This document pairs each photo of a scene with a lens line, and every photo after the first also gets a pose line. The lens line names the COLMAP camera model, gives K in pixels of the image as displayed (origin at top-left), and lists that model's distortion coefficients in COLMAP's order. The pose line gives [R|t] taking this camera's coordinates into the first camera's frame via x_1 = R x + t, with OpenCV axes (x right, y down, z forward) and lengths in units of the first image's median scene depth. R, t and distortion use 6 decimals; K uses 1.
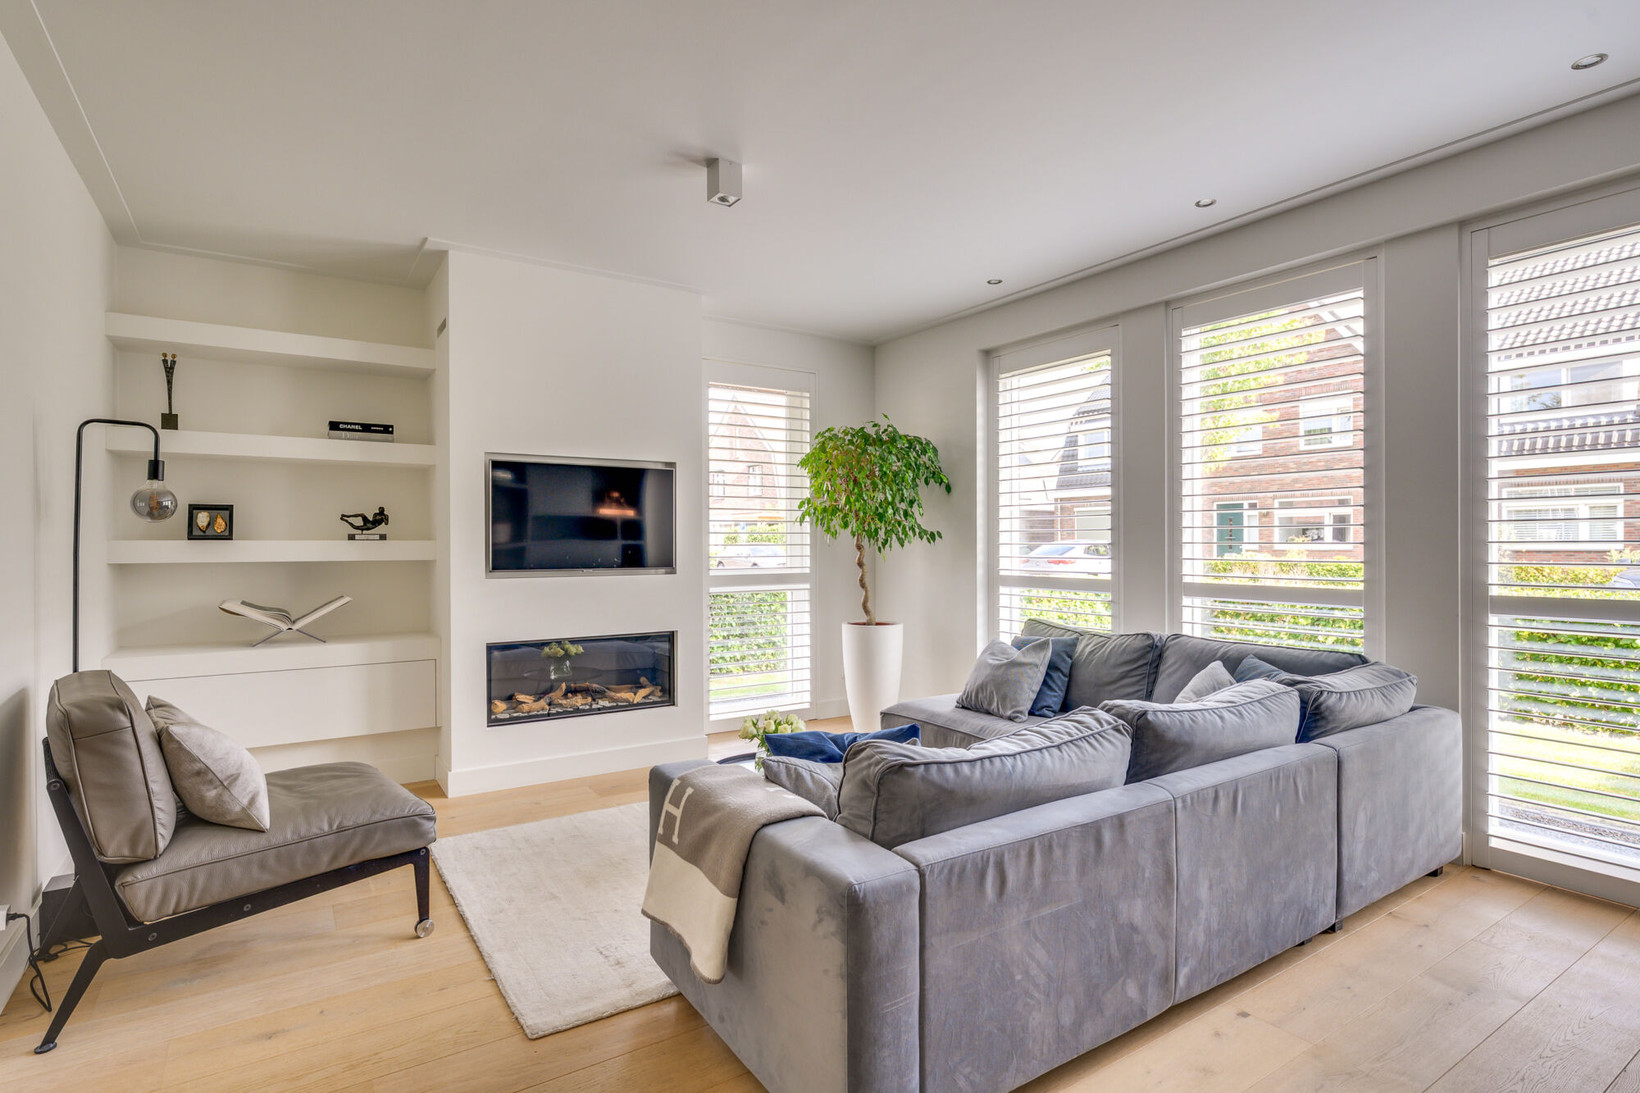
lens RADIAL K [[819.3, 0, 820.8], [0, 819.3, 542.4], [0, 0, 1]] dist [-0.001452, -0.000362]
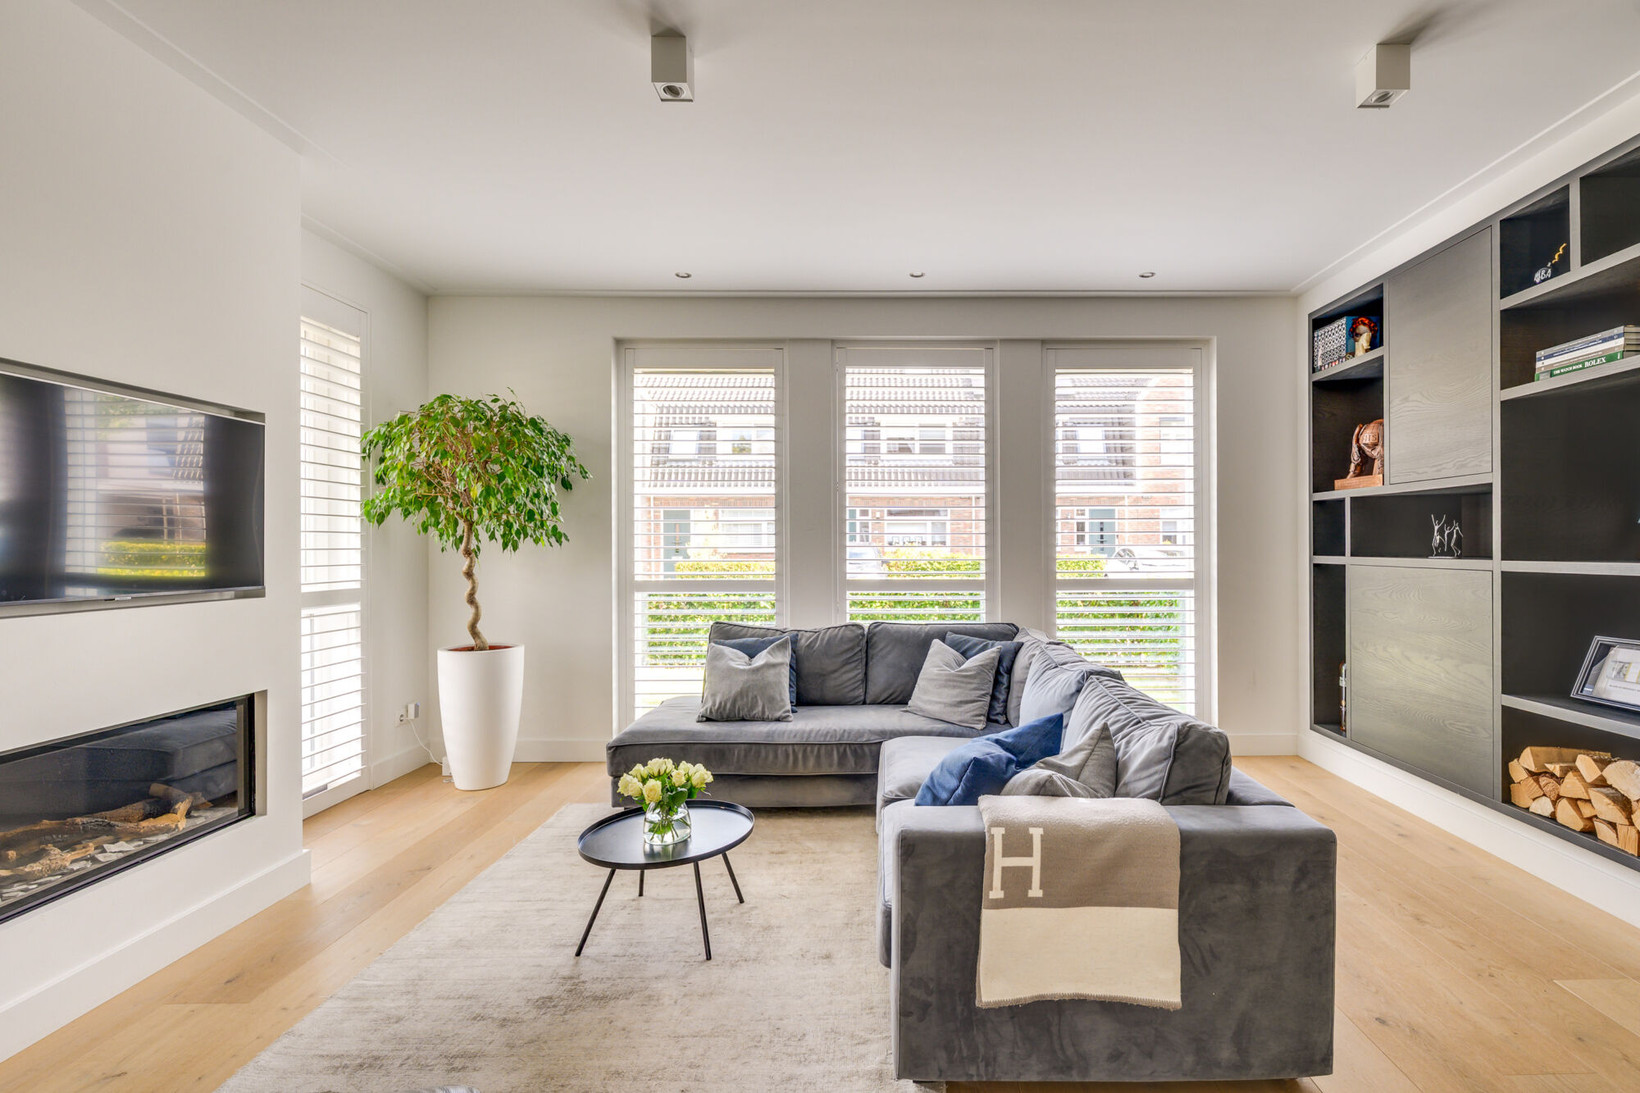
lens RADIAL K [[761.2, 0, 891.8], [0, 761.2, 545.2], [0, 0, 1]] dist [-0.003690, 0.000638]
pose [[0.537476, 0.007119, 0.843249, -0.415696], [0.002180, 0.999949, -0.009831, 0.009028], [-0.843276, 0.007122, 0.537433, 0.326576]]
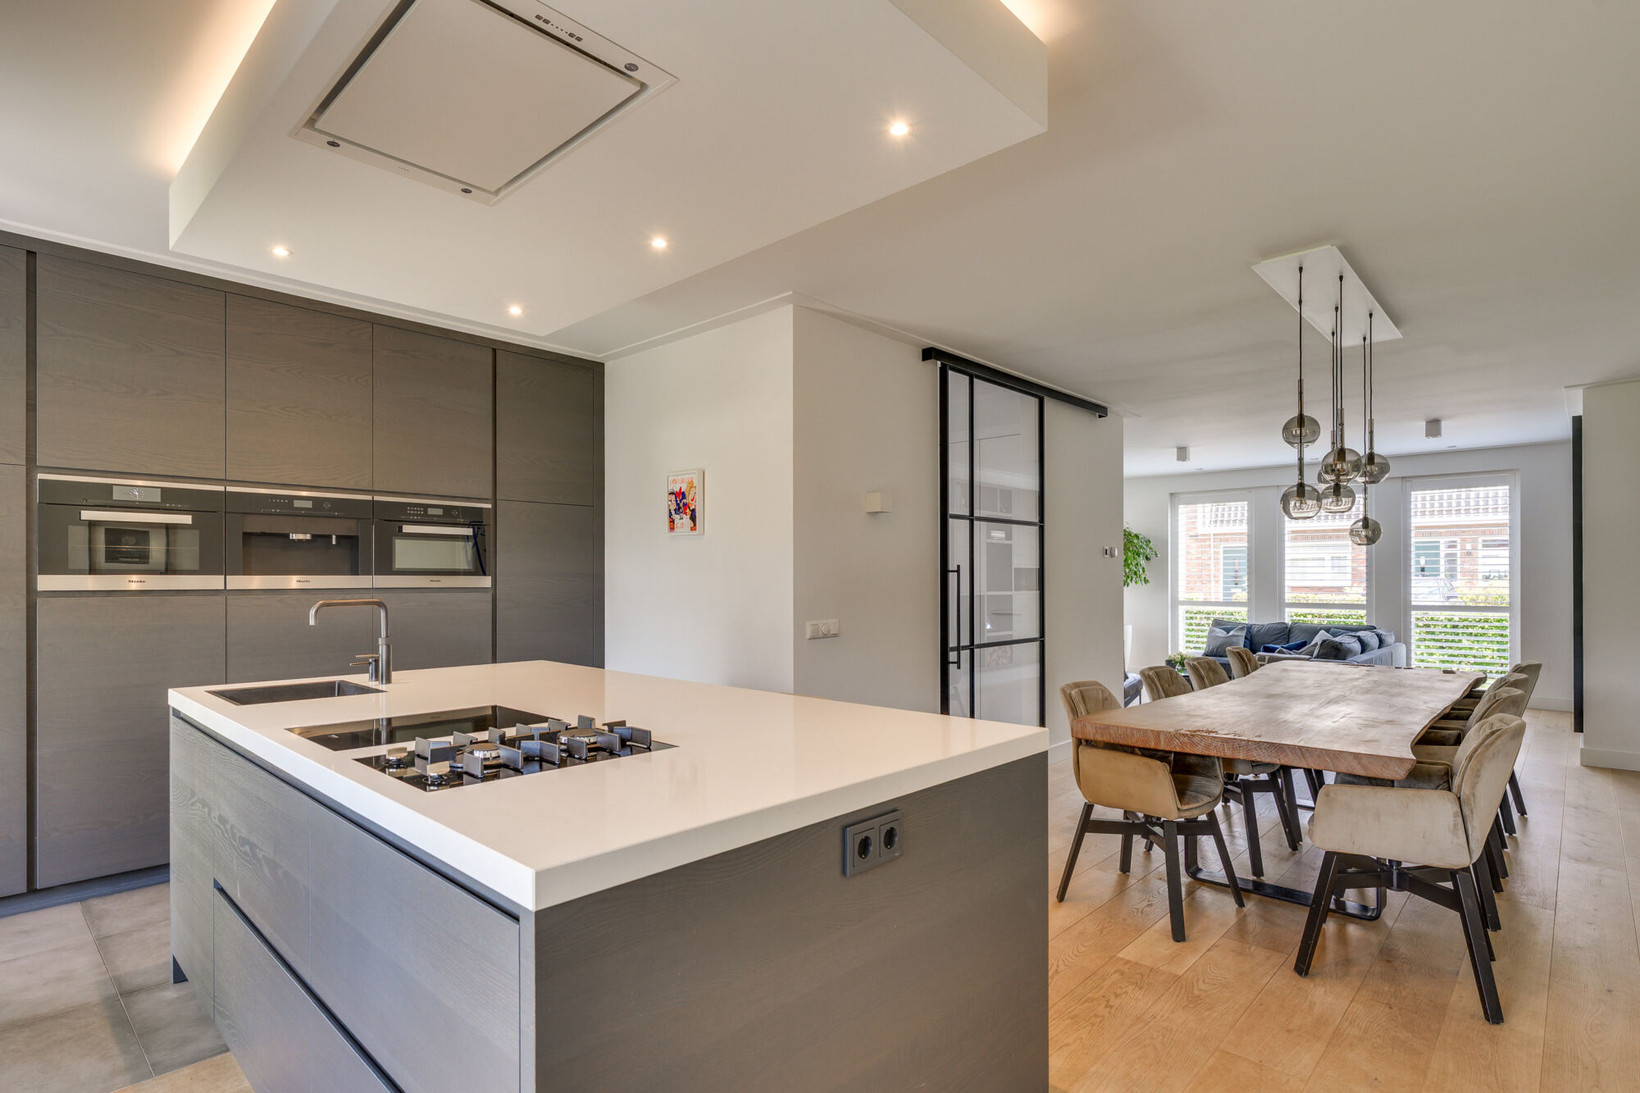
lens RADIAL K [[817.6, 0, 810.5], [0, 817.6, 571.4], [0, 0, 1]] dist [0.002846, 0.000201]
pose [[0.974273, 0.008098, 0.225225, -1.364021], [-0.005493, 0.999911, -0.012193, -0.004835], [-0.225303, 0.010642, 0.974231, -0.967582]]
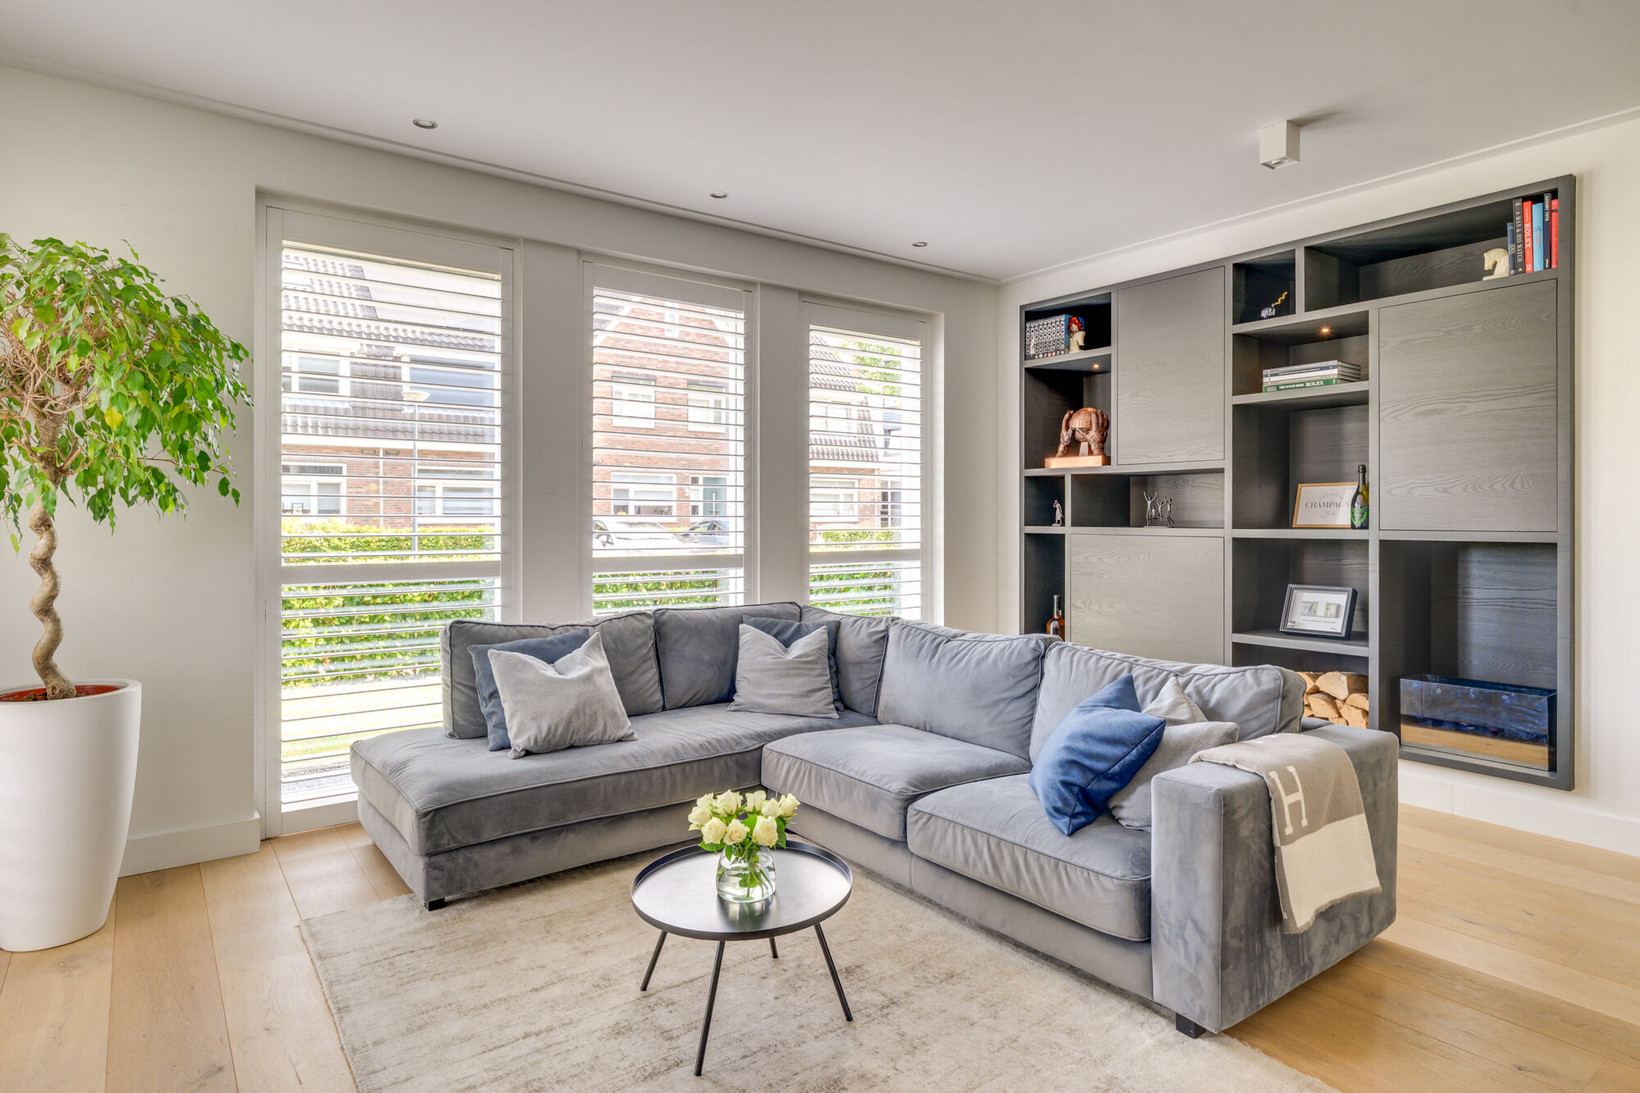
lens RADIAL K [[895.4, 0, 792.9], [0, 895.4, 517.1], [0, 0, 1]] dist [-0.003039, 0.000150]
pose [[-0.052513, 0.007076, 0.998595, -0.539662], [0.003166, 0.999971, -0.006919, 0.008973], [-0.998615, 0.002798, -0.052534, 0.761797]]
